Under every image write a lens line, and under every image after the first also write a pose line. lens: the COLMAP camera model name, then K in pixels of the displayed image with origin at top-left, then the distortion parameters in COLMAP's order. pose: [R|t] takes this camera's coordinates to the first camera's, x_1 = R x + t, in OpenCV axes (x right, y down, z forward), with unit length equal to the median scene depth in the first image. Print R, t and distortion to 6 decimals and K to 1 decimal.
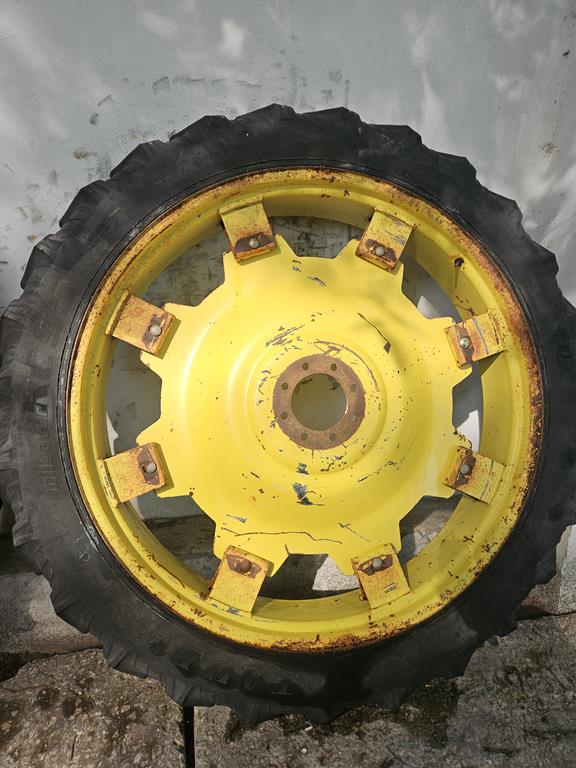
lens RADIAL K [[508.8, 0, 290.4], [0, 508.8, 399.8], [0, 0, 1]] dist [0.033278, -0.025748]
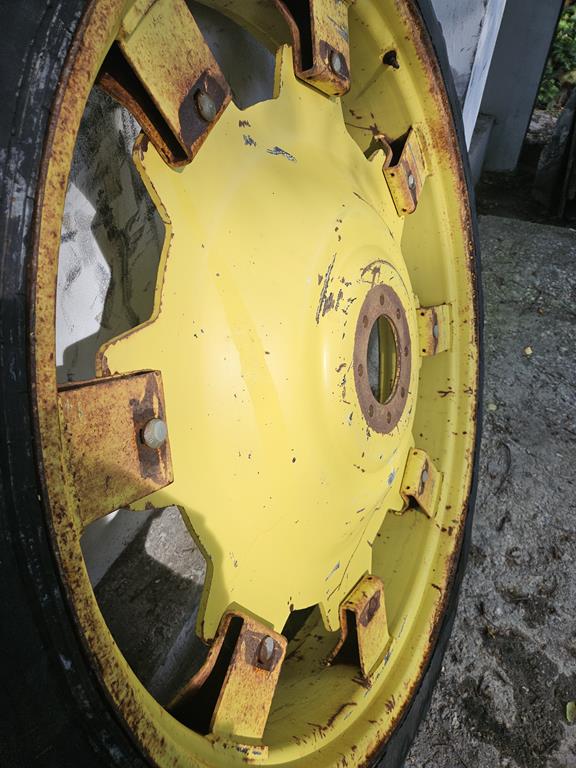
lens RADIAL K [[508.8, 0, 290.4], [0, 508.8, 399.8], [0, 0, 1]] dist [0.033278, -0.025748]
pose [[0.560521, -0.583008, 0.588147, -0.392949], [0.283522, 0.802382, 0.525165, -0.307615], [-0.778094, -0.127613, 0.615048, 0.657836]]
